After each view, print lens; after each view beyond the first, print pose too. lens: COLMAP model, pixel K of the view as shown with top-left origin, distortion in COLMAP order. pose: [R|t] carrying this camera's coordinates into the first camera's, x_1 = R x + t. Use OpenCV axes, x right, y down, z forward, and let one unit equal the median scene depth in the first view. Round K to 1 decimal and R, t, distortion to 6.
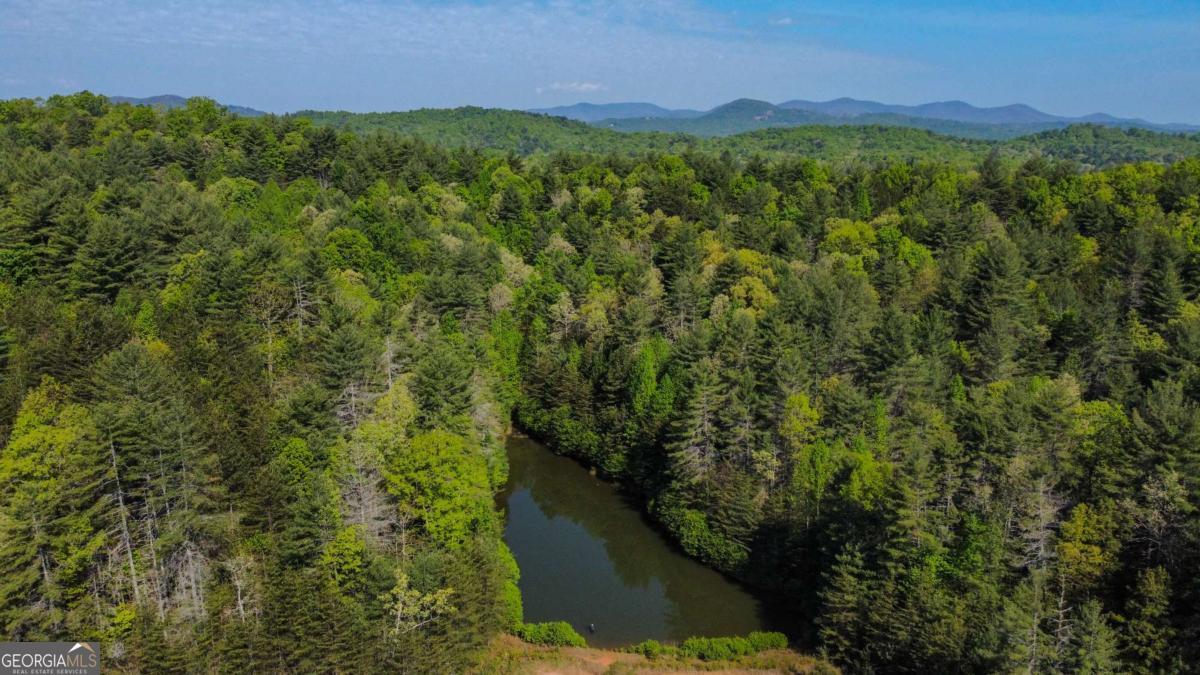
lens RADIAL K [[911.7, 0, 599.7], [0, 911.7, 340.8], [0, 0, 1]] dist [0.009506, -0.015517]
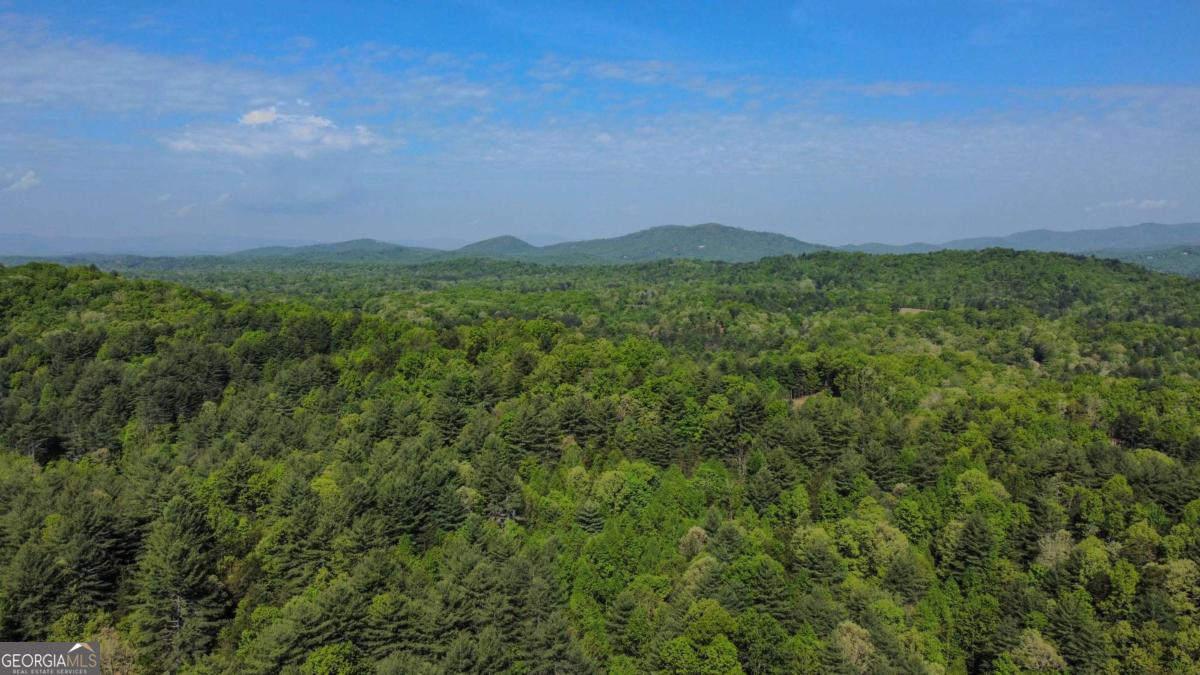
lens RADIAL K [[911.7, 0, 599.7], [0, 911.7, 340.8], [0, 0, 1]] dist [0.009506, -0.015517]
pose [[0.849613, 0.061095, -0.523856, 0.016302], [-0.126642, 0.987840, -0.090187, -0.193570], [0.511976, 0.142966, 0.847019, 0.217091]]
